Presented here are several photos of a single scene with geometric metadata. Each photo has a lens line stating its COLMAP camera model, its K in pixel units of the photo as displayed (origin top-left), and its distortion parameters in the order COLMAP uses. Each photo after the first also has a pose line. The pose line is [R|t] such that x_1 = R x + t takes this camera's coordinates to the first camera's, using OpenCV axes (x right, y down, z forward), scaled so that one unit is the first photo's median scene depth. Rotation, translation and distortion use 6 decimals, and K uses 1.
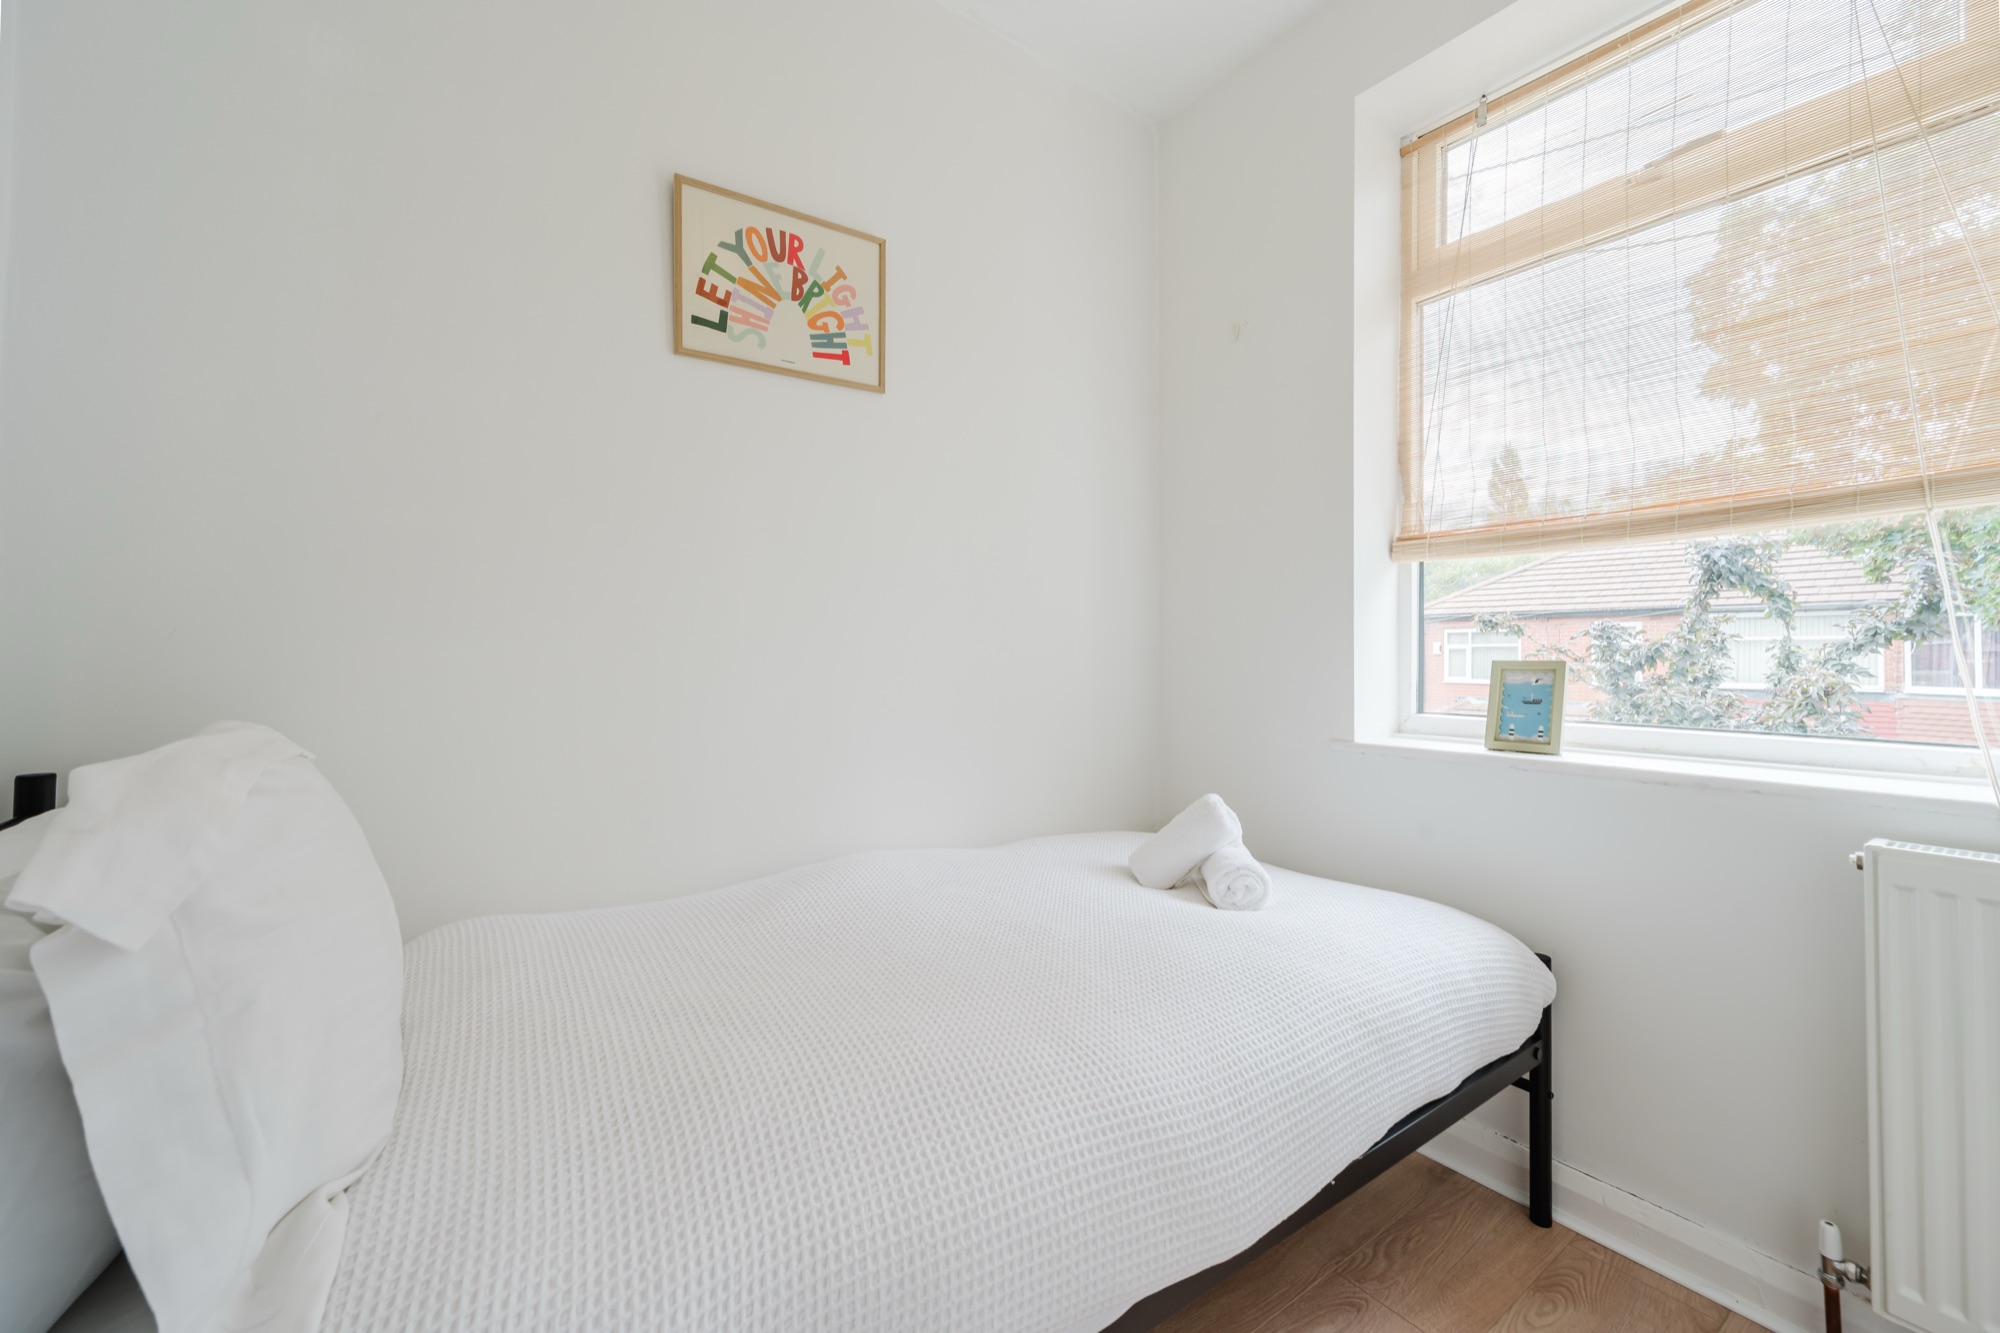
lens RADIAL K [[829.0, 0, 993.2], [0, 829.0, 653.0], [0, 0, 1]] dist [0.001600, 0.000016]
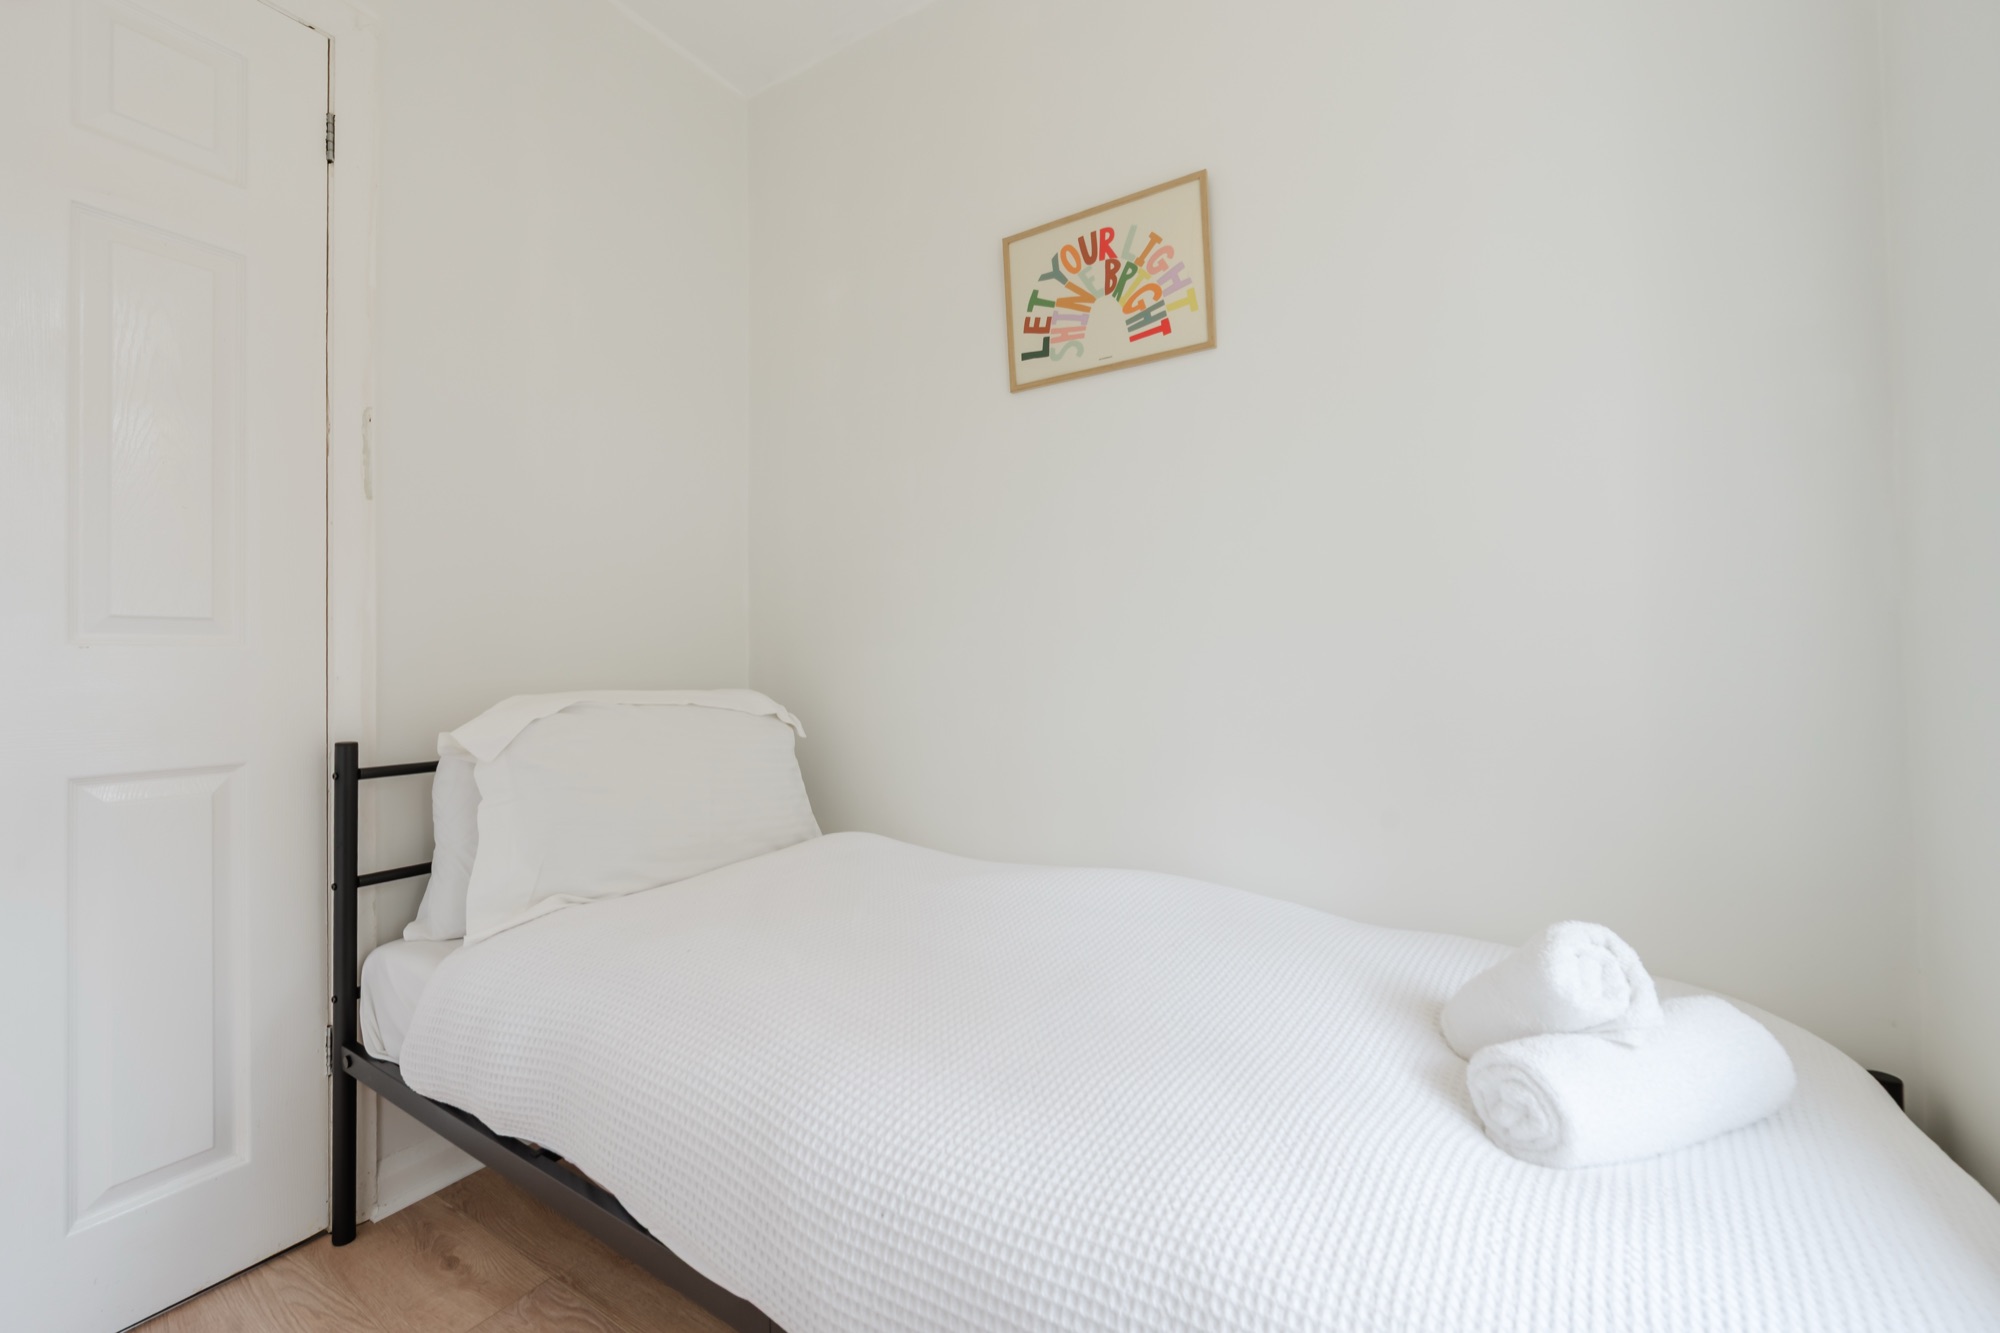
lens RADIAL K [[829.0, 0, 994.9], [0, 829.0, 678.5], [0, 0, 1]] dist [0.001600, 0.000016]
pose [[0.359213, 0.026660, -0.932875, 0.656616], [0.007545, 0.999476, 0.031469, 0.005563], [0.933225, -0.018343, 0.358824, 0.506134]]
